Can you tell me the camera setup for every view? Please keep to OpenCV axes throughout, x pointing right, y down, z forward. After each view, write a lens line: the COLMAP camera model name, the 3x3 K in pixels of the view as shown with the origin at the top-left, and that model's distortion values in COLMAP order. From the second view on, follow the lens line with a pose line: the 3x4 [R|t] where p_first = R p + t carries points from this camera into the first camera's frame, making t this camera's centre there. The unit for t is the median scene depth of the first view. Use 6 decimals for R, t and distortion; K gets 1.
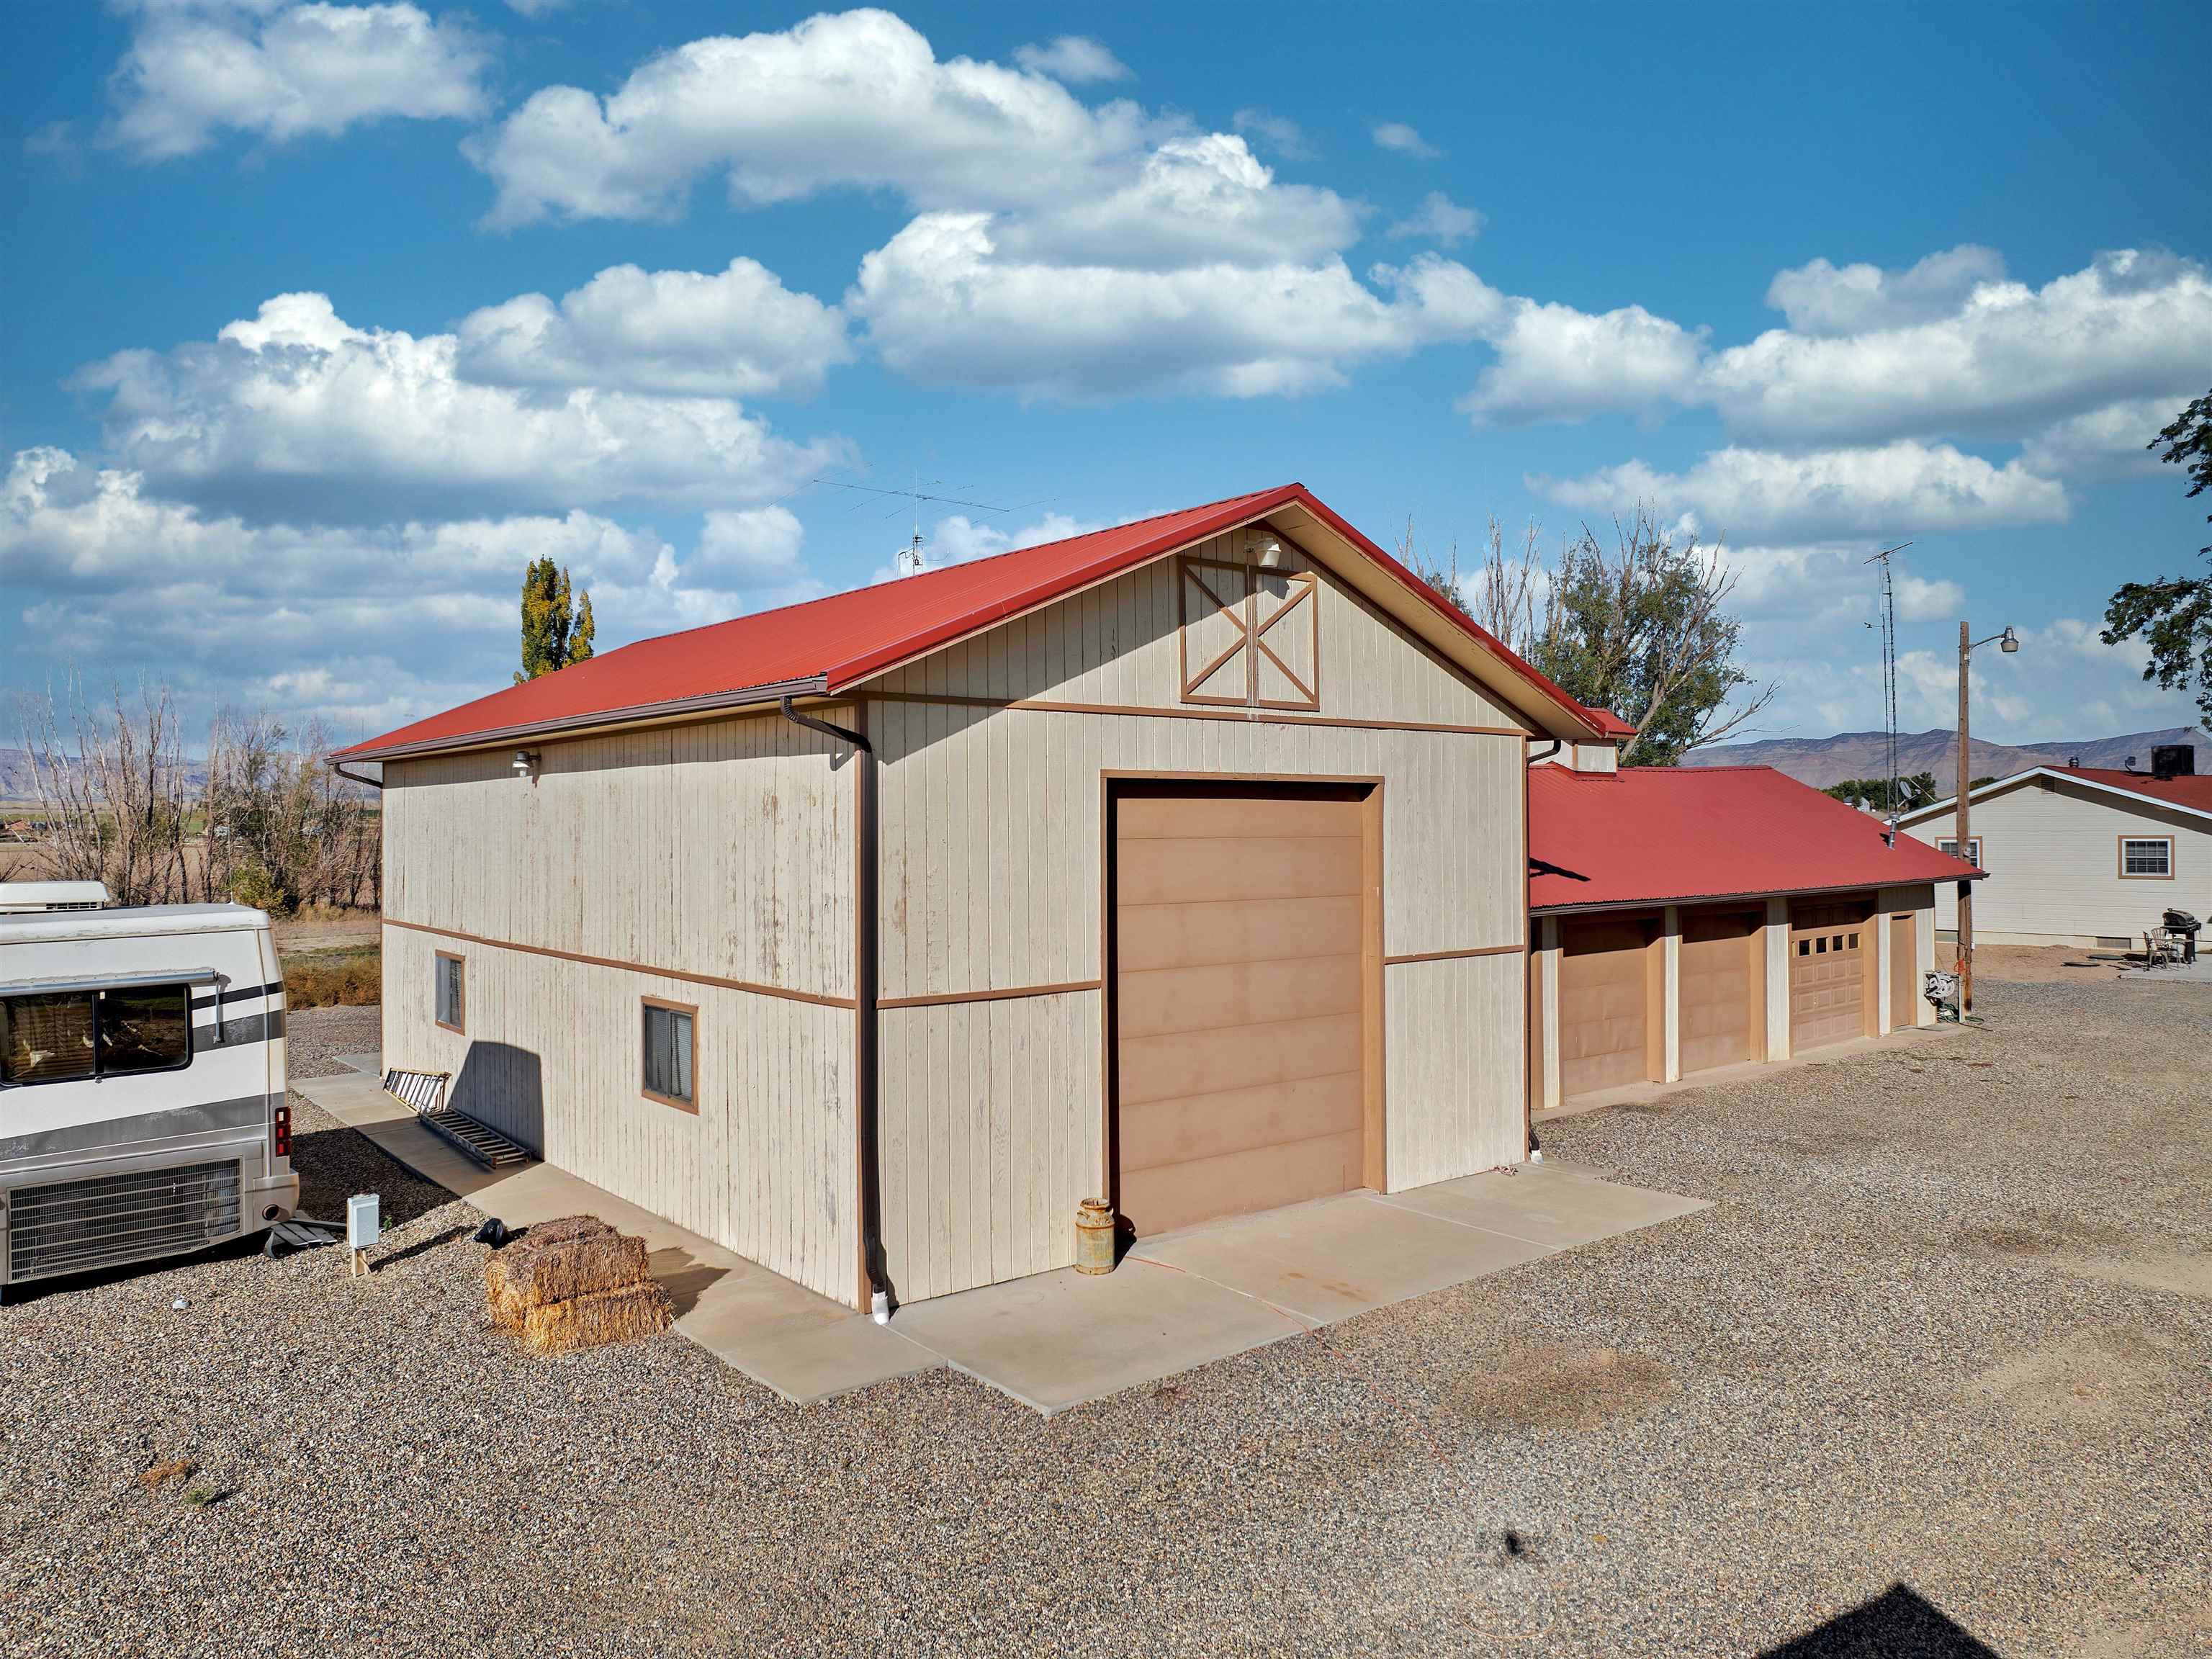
lens RADIAL K [[1542.3, 0, 1106.3], [0, 1542.3, 791.2], [0, 0, 1]] dist [0.002961, 0.000133]
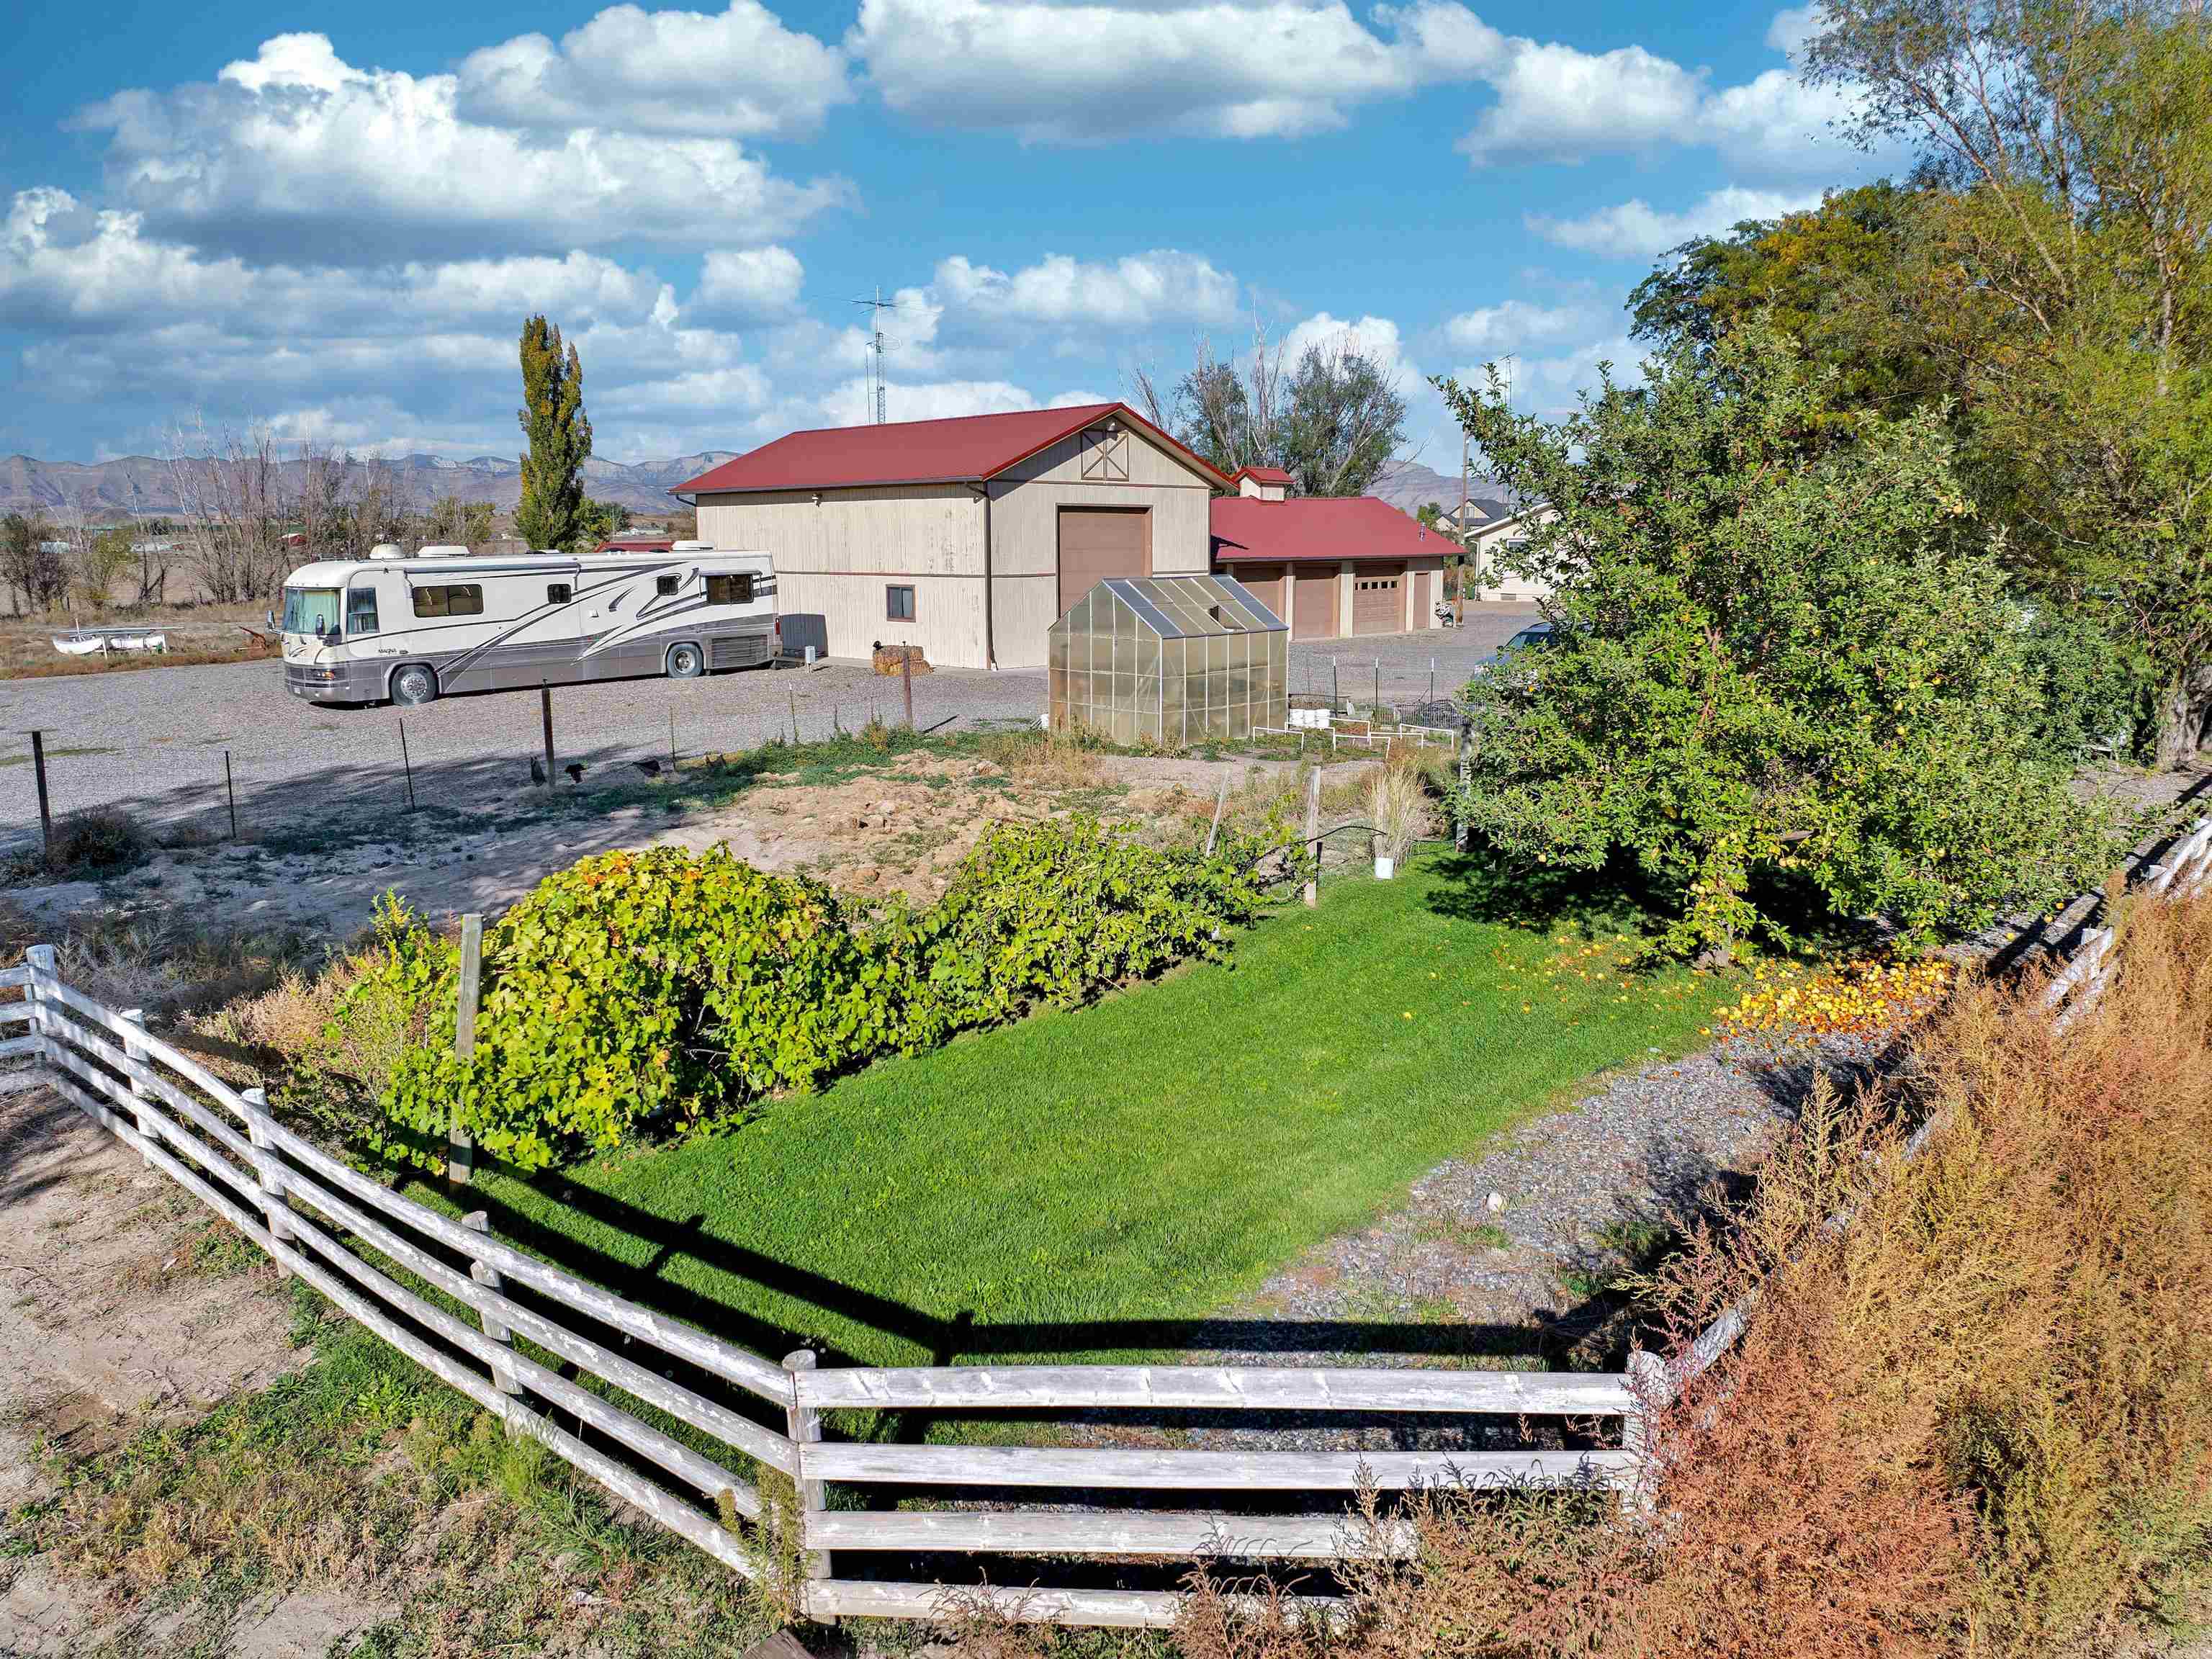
lens RADIAL K [[1542.3, 0, 1106.3], [0, 1542.3, 791.2], [0, 0, 1]] dist [0.002961, 0.000133]
pose [[0.995342, -0.013859, 0.095406, -0.178542], [-0.003639, 0.983506, 0.180839, -0.004515], [-0.096338, -0.180344, 0.978874, -1.845333]]
